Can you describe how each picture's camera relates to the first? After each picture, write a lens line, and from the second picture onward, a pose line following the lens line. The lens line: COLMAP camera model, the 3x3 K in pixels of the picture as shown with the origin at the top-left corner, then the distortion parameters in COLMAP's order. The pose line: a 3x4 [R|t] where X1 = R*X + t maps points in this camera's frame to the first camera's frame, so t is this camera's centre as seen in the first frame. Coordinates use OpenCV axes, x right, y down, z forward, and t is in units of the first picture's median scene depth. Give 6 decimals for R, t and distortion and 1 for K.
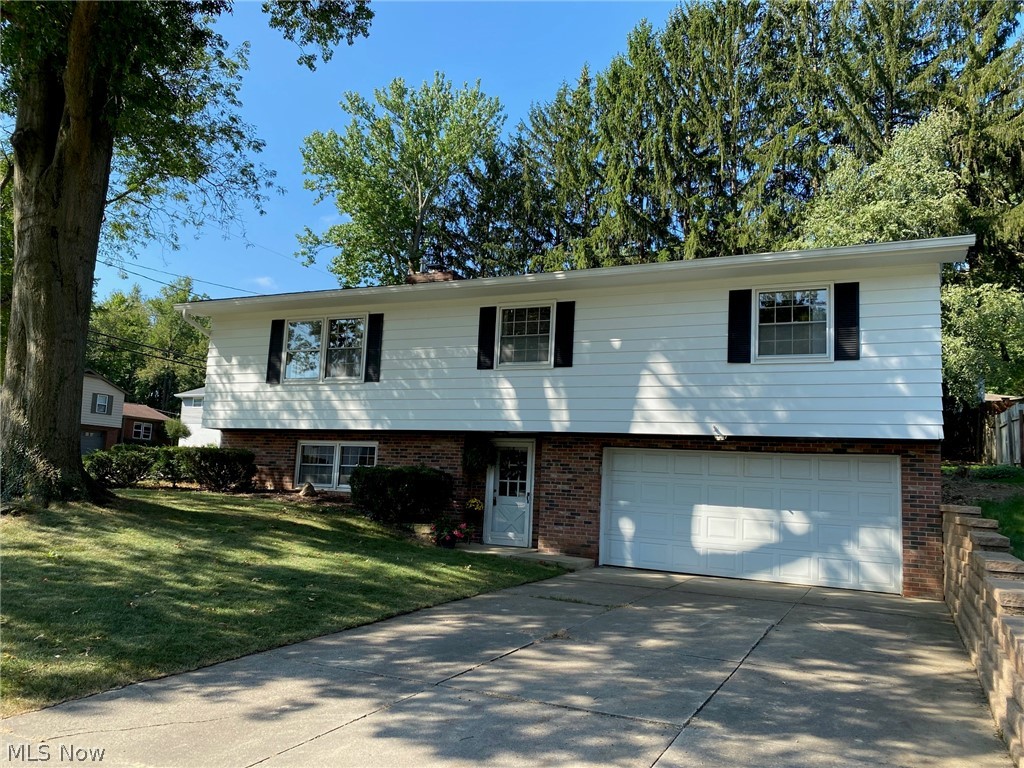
lens RADIAL K [[815.0, 0, 481.9], [0, 815.0, 385.8], [0, 0, 1]] dist [0.009714, 0.005314]
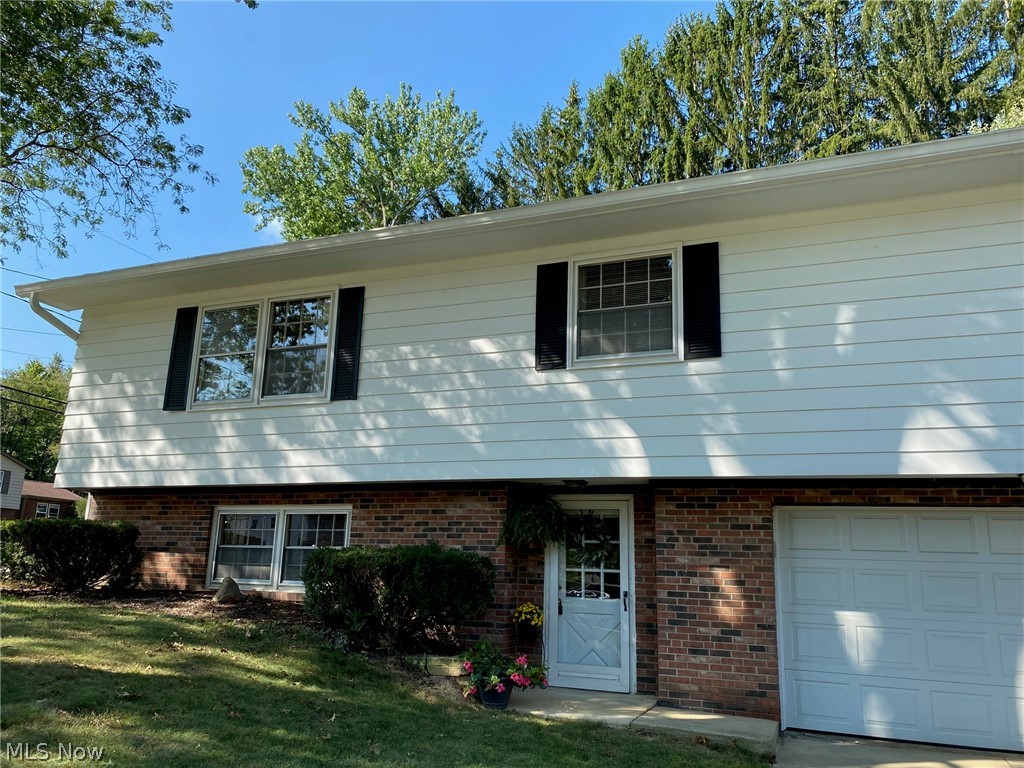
lens RADIAL K [[815.0, 0, 481.9], [0, 815.0, 385.8], [0, 0, 1]] dist [0.009714, 0.005314]
pose [[0.997645, 0.001571, 0.068575, -0.068849], [0.005360, 0.994896, -0.100763, 0.039892], [-0.068383, 0.100893, 0.992544, 0.372838]]
